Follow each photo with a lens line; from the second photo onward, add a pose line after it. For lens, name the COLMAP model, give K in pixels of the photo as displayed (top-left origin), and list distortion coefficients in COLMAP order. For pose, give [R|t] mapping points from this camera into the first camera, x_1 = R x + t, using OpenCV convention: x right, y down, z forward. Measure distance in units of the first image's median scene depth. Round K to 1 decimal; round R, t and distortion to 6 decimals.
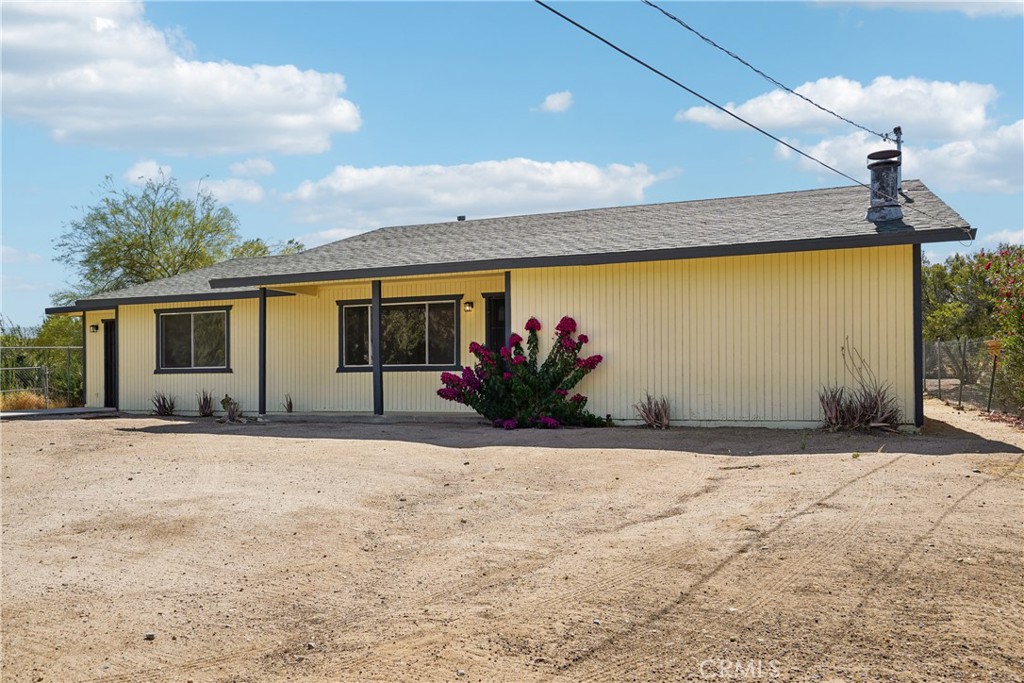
lens RADIAL K [[775.4, 0, 497.5], [0, 775.4, 384.4], [0, 0, 1]] dist [0.037331, 0.021748]
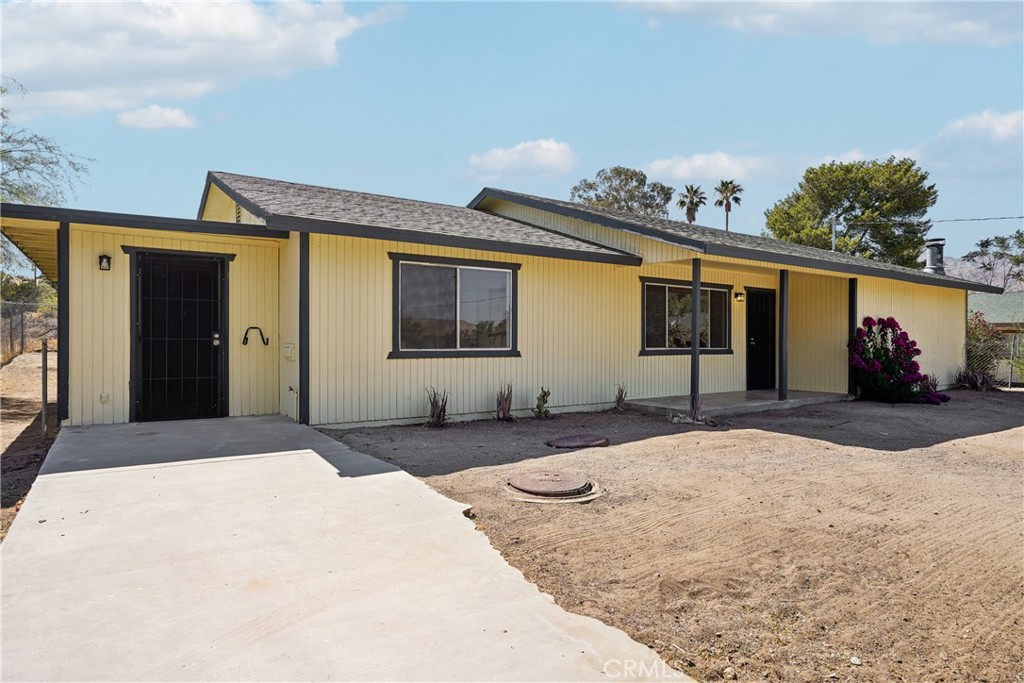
lens RADIAL K [[590.9, 0, 505.3], [0, 590.9, 345.9], [0, 0, 1]] dist [-0.014292, 0.004758]
pose [[0.551360, -0.001271, 0.834266, -0.904564], [-0.006656, 0.999960, 0.005922, -0.031351], [-0.834241, -0.008818, 0.551330, 0.789281]]
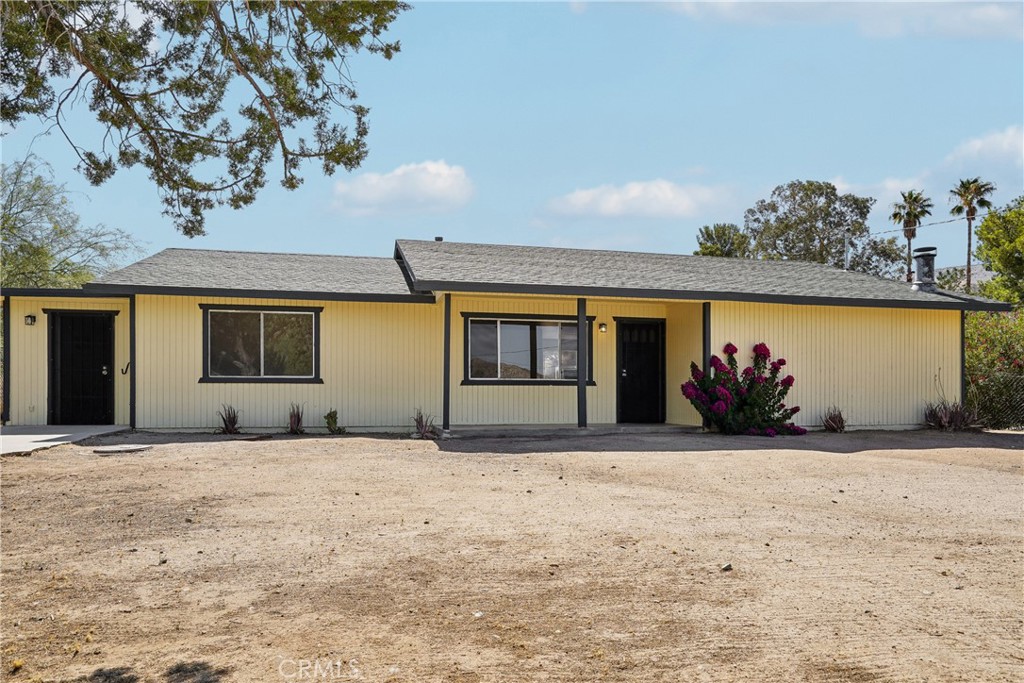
lens RADIAL K [[667.9, 0, 506.9], [0, 667.9, 398.0], [0, 0, 1]] dist [0.000051, 0.012360]
pose [[0.819332, 0.004518, 0.573301, -0.675249], [-0.005412, 0.999985, -0.000145, 0.000746], [-0.573293, -0.002984, 0.819345, 0.288625]]
